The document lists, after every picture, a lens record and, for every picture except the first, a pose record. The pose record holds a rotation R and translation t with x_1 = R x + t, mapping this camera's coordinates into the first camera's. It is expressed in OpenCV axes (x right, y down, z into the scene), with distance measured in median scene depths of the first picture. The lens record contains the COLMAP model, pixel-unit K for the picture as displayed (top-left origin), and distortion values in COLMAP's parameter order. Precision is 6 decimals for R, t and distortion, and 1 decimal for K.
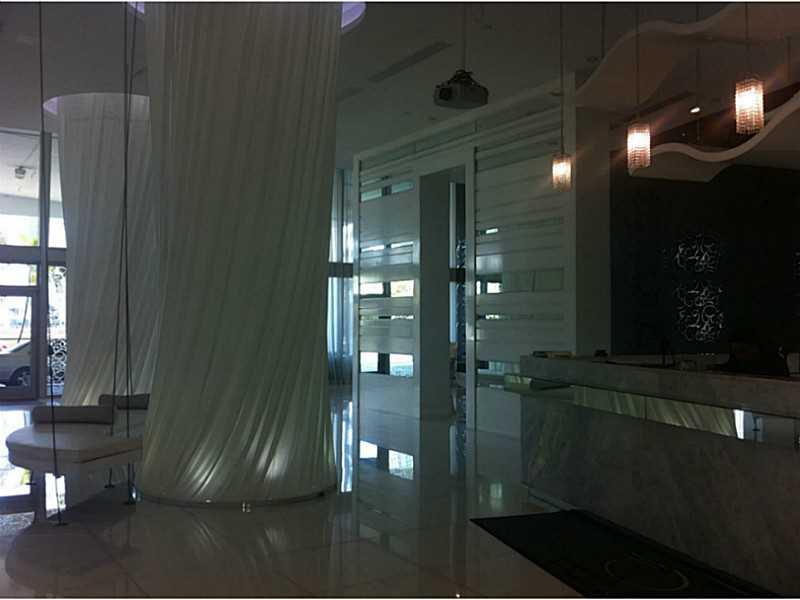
lens RADIAL K [[820.2, 0, 400.0], [0, 820.2, 300.0], [0, 0, 1]] dist [0.442244, -1.364962]
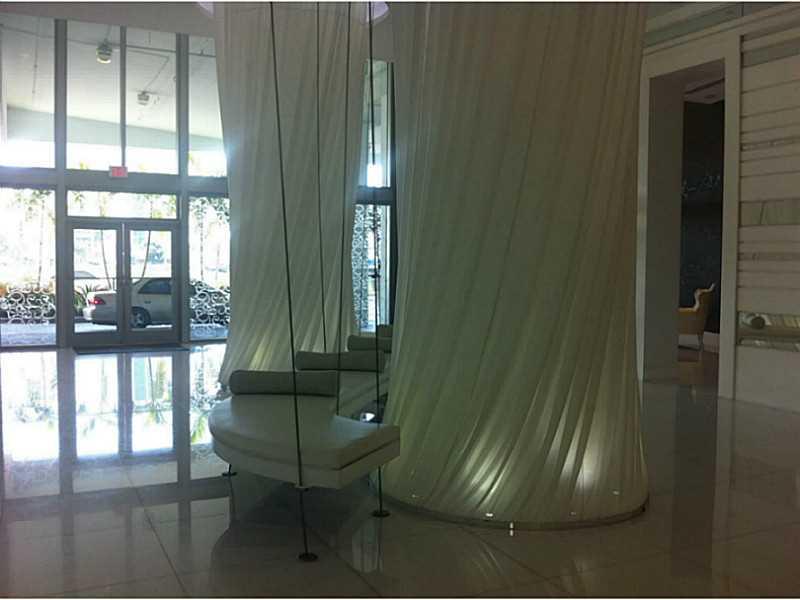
lens RADIAL K [[805.6, 0, 400.0], [0, 805.6, 300.0], [0, 0, 1]] dist [-0.002402, -0.012657]
pose [[0.996554, 0.009590, -0.082387, -0.159943], [-0.003414, 0.997194, 0.074786, 0.005821], [0.082873, -0.074247, 0.993790, 0.218738]]
